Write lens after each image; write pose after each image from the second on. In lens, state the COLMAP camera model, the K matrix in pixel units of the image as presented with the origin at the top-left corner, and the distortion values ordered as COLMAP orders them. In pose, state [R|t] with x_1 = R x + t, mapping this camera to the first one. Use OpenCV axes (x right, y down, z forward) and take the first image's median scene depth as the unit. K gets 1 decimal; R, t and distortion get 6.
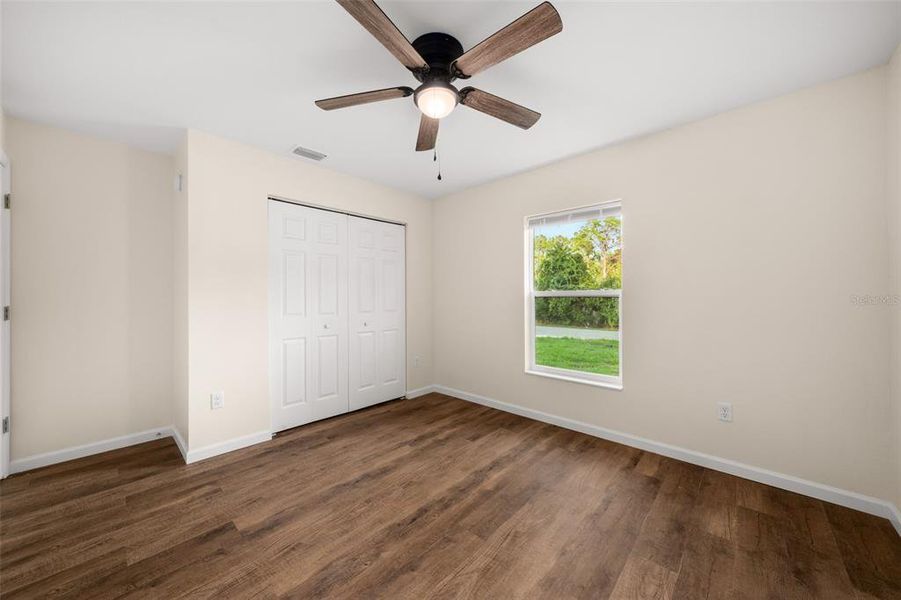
lens RADIAL K [[335.0, 0, 436.2], [0, 335.0, 303.0], [0, 0, 1]] dist [-0.000952, -0.000131]
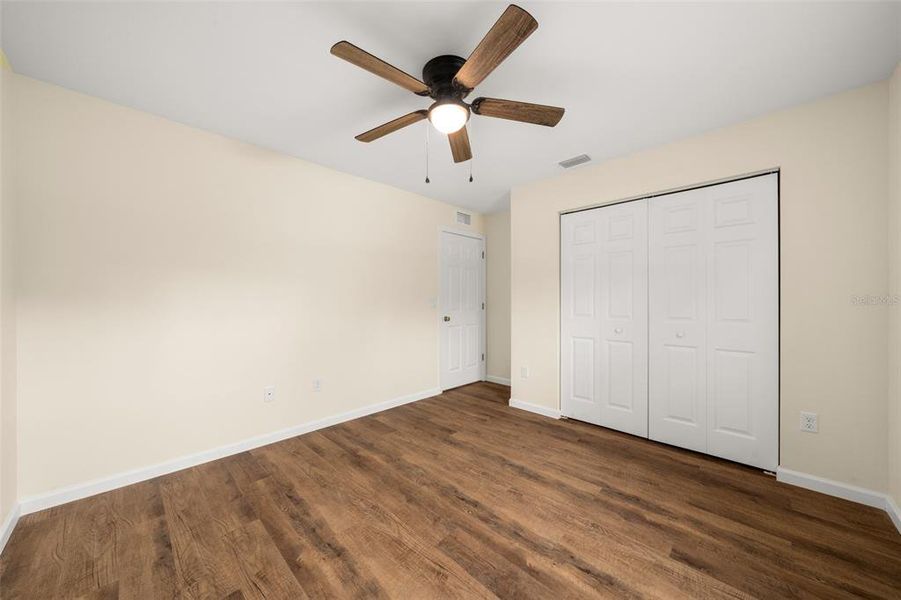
lens RADIAL K [[331.1, 0, 450.5], [0, 331.1, 300.0], [0, 0, 1]] dist [-0.001077, -0.000134]
pose [[-0.032867, 0.003934, -0.999452, 0.759930], [-0.017073, 0.999844, 0.004497, -0.012026], [0.999314, 0.017211, -0.032795, 0.728772]]
